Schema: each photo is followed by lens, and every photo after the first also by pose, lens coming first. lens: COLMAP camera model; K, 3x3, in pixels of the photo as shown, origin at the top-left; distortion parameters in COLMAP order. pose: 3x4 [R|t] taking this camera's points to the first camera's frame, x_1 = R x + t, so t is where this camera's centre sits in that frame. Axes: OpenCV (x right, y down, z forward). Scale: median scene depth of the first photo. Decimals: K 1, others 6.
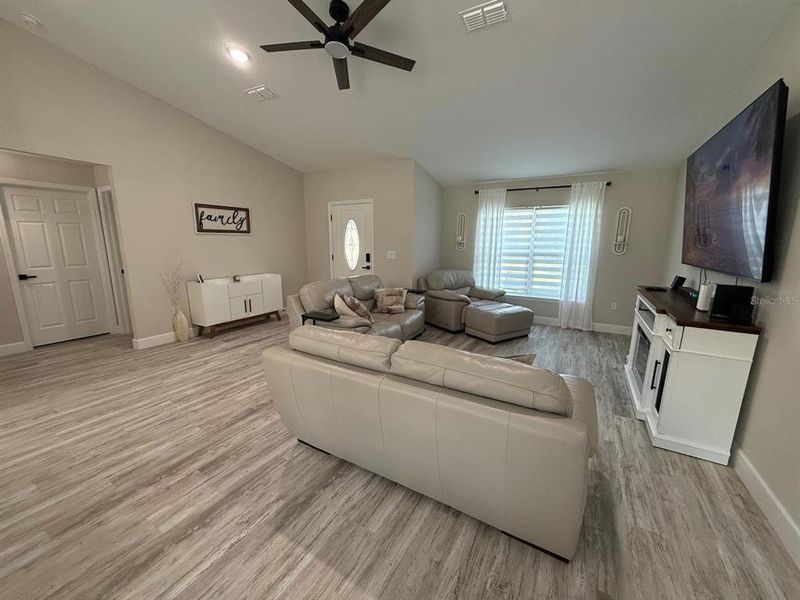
lens RADIAL K [[317.9, 0, 399.2], [0, 317.9, 300.7], [0, 0, 1]] dist [0.001545, -0.000306]
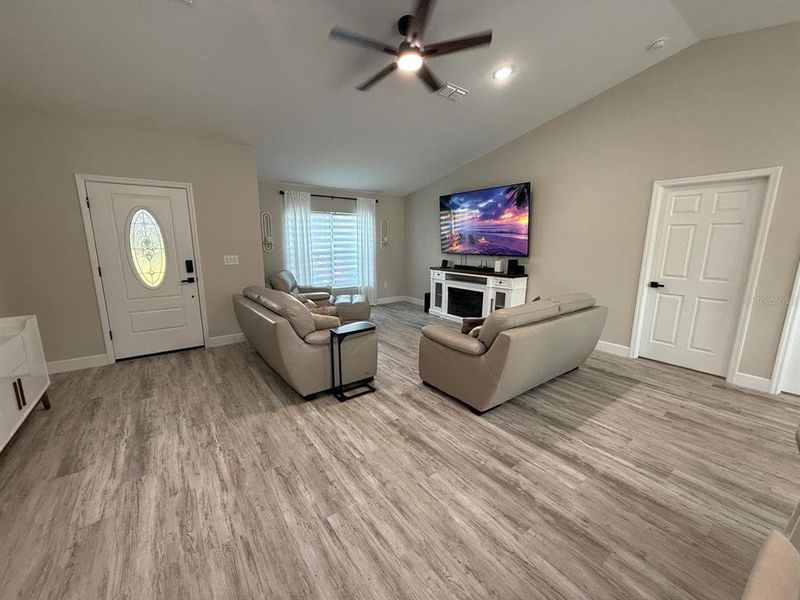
lens RADIAL K [[317.9, 0, 397.4], [0, 317.9, 301.6], [0, 0, 1]] dist [0.001545, -0.000306]
pose [[0.400044, -0.177954, 0.899053, -0.879446], [0.172548, 0.978050, 0.116813, -0.096196], [-0.900107, 0.108399, 0.421969, 0.459062]]
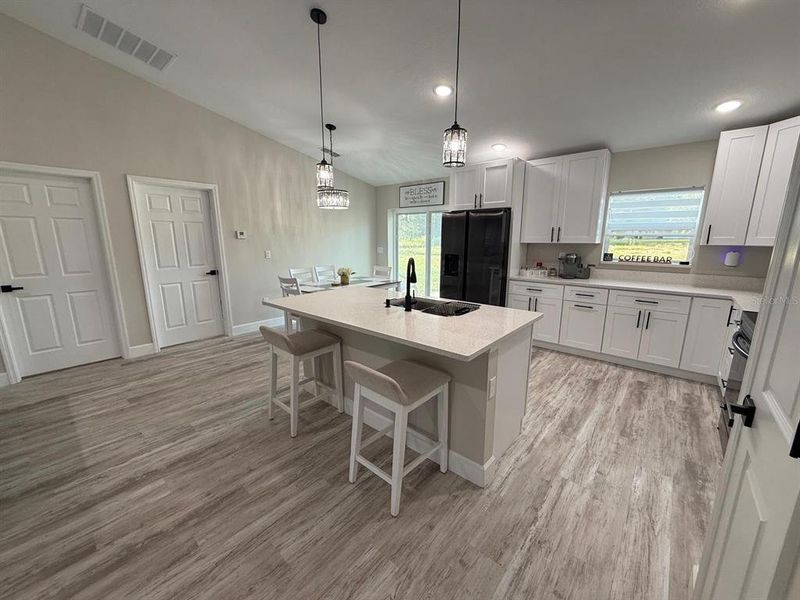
lens RADIAL K [[317.9, 0, 399.6], [0, 317.9, 301.2], [0, 0, 1]] dist [0.001545, -0.000306]
pose [[-0.982052, -0.045333, 0.183079, -0.786417], [0.028171, 0.924539, 0.380044, -0.146636], [-0.186492, 0.378380, -0.906669, 0.722708]]
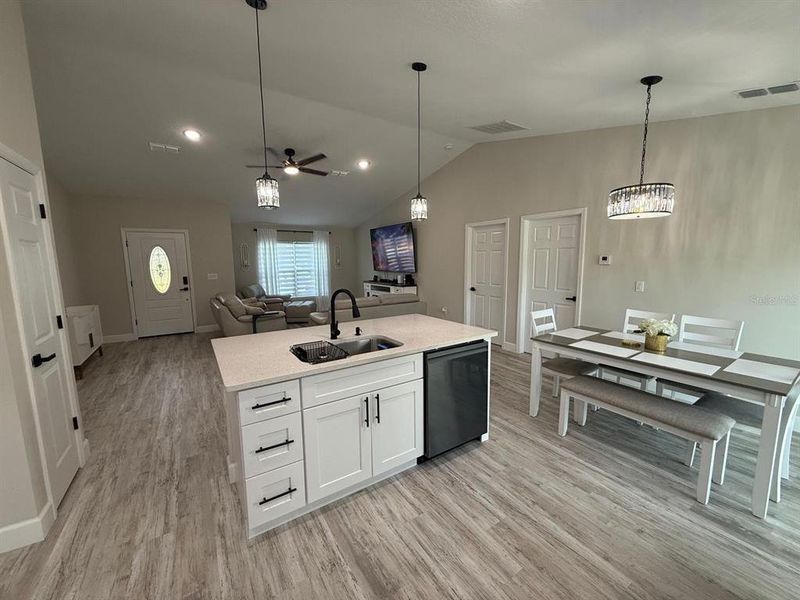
lens RADIAL K [[317.9, 0, 397.7], [0, 317.9, 300.7], [0, 0, 1]] dist [0.001545, -0.000306]
pose [[0.450873, -0.126888, 0.883523, -1.194598], [0.181900, 0.982134, 0.048224, 0.027424], [-0.873857, 0.138970, 0.465899, -0.272773]]
